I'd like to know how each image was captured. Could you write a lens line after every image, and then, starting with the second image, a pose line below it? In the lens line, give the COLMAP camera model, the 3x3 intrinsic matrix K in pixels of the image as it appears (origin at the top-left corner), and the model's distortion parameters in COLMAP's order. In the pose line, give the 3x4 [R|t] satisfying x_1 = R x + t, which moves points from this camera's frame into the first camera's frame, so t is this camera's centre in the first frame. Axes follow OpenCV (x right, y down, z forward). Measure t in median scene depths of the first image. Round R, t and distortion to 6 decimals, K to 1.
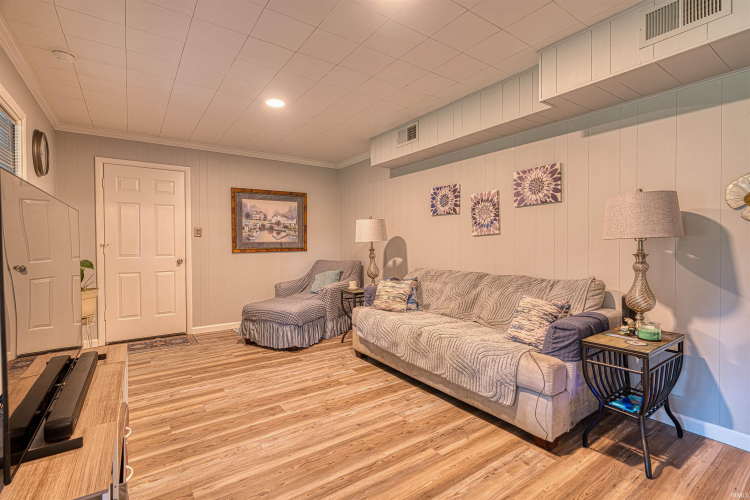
lens RADIAL K [[347.1, 0, 375.6], [0, 347.1, 247.8], [0, 0, 1]] dist [-0.008556, 0.003312]
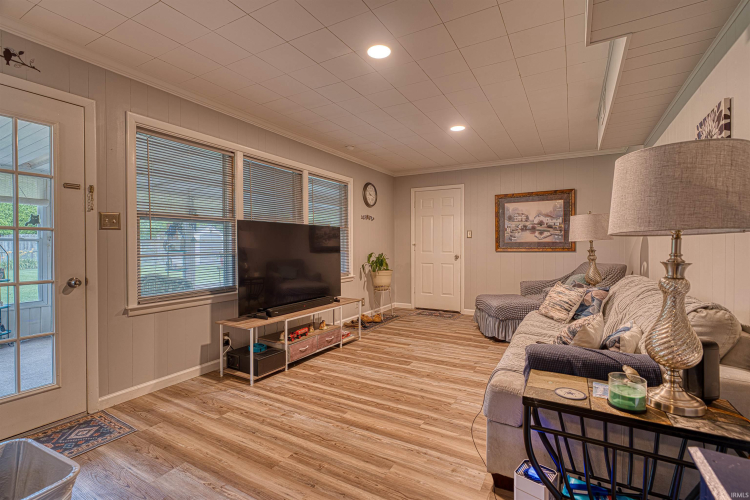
lens RADIAL K [[347.1, 0, 377.1], [0, 347.1, 248.4], [0, 0, 1]] dist [-0.008556, 0.003312]
pose [[0.428333, 0.012380, -0.903536, 0.505501], [-0.010126, 0.999909, 0.008899, -0.002145], [0.903564, 0.005338, 0.428419, 0.161782]]
